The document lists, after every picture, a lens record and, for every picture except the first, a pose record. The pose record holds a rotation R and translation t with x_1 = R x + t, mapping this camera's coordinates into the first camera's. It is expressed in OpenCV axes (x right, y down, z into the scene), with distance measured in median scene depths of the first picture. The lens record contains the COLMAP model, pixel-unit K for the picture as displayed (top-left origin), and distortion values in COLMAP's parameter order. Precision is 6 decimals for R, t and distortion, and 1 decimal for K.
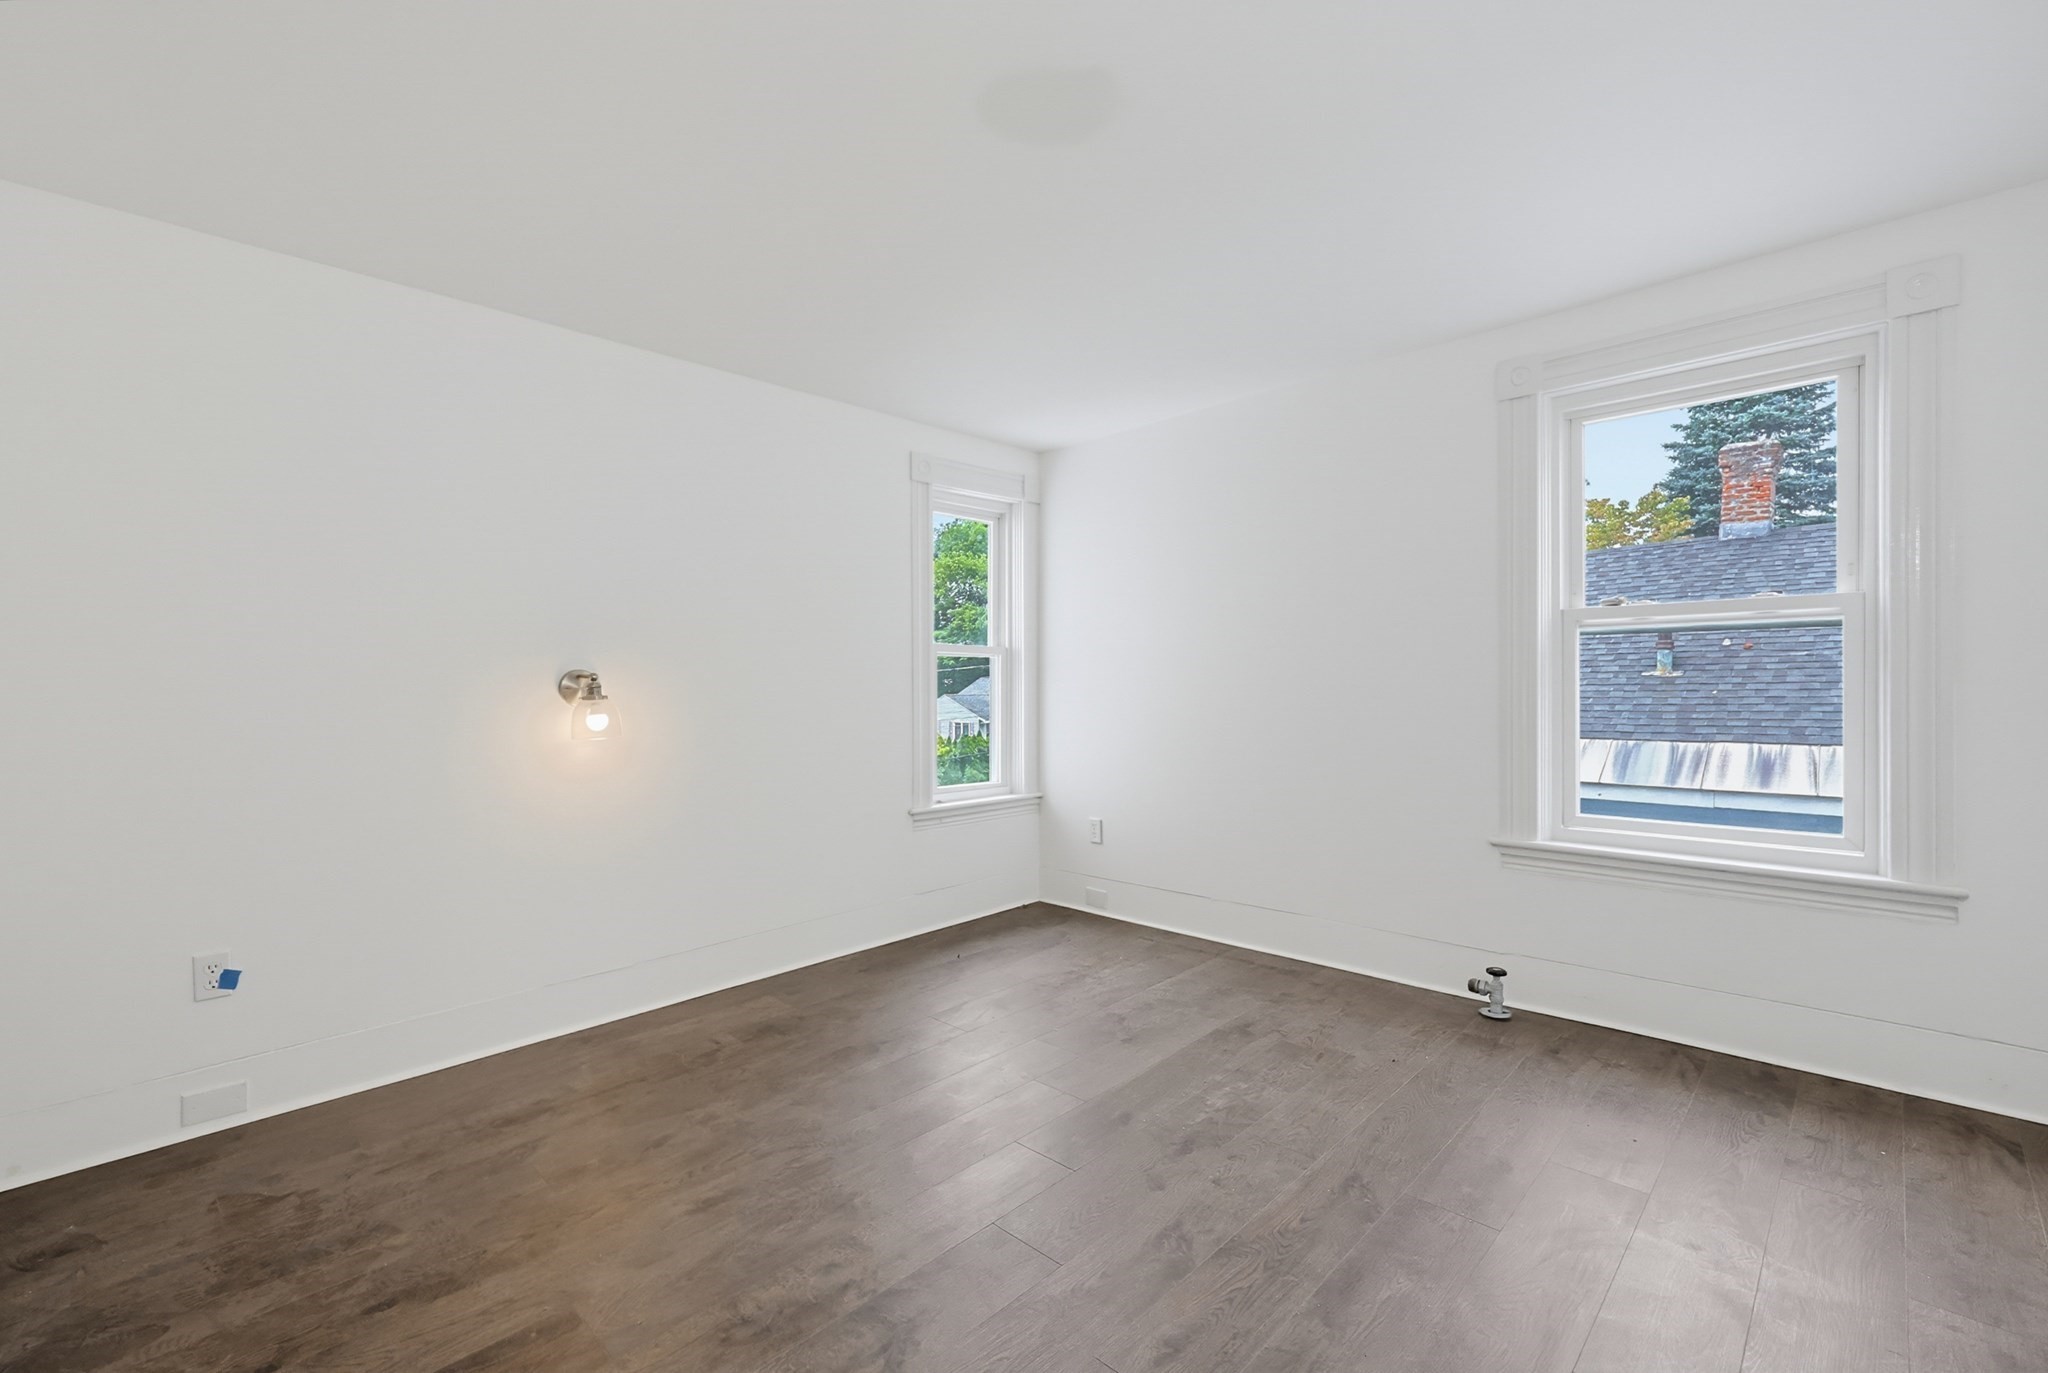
lens RADIAL K [[885.9, 0, 1029.6], [0, 885.9, 682.2], [0, 0, 1]] dist [-0.004015, 0.001324]
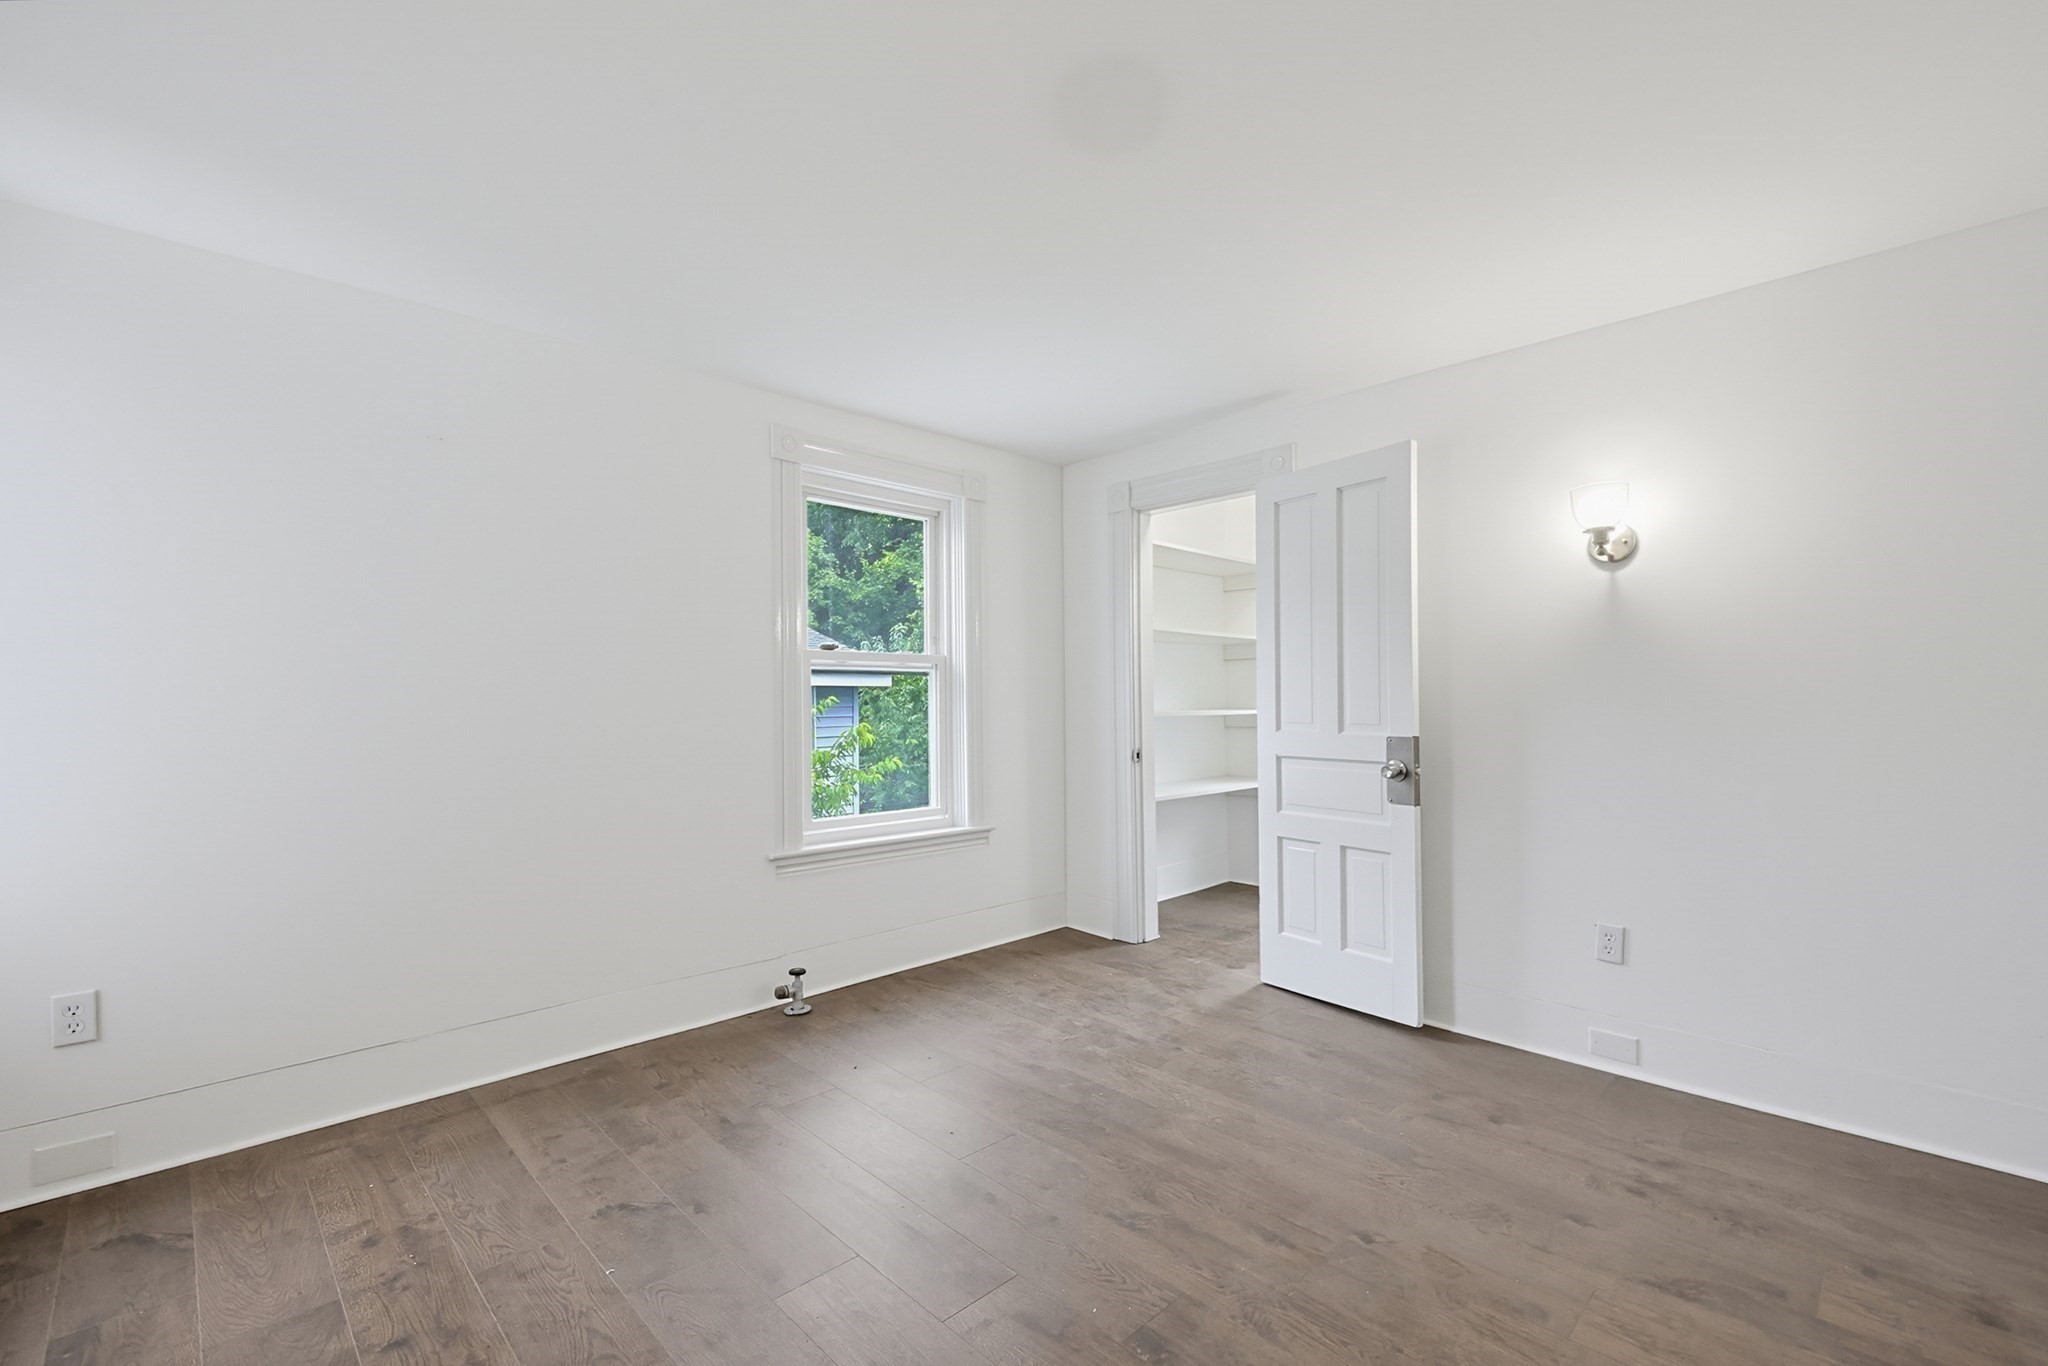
lens RADIAL K [[885.9, 0, 1027.2], [0, 885.9, 687.9], [0, 0, 1]] dist [-0.004015, 0.001324]
pose [[0.026076, 0.025209, 0.999342, -0.607413], [0.002592, 0.999677, -0.025285, 0.000101], [-0.999657, 0.003250, 0.026002, 0.709077]]
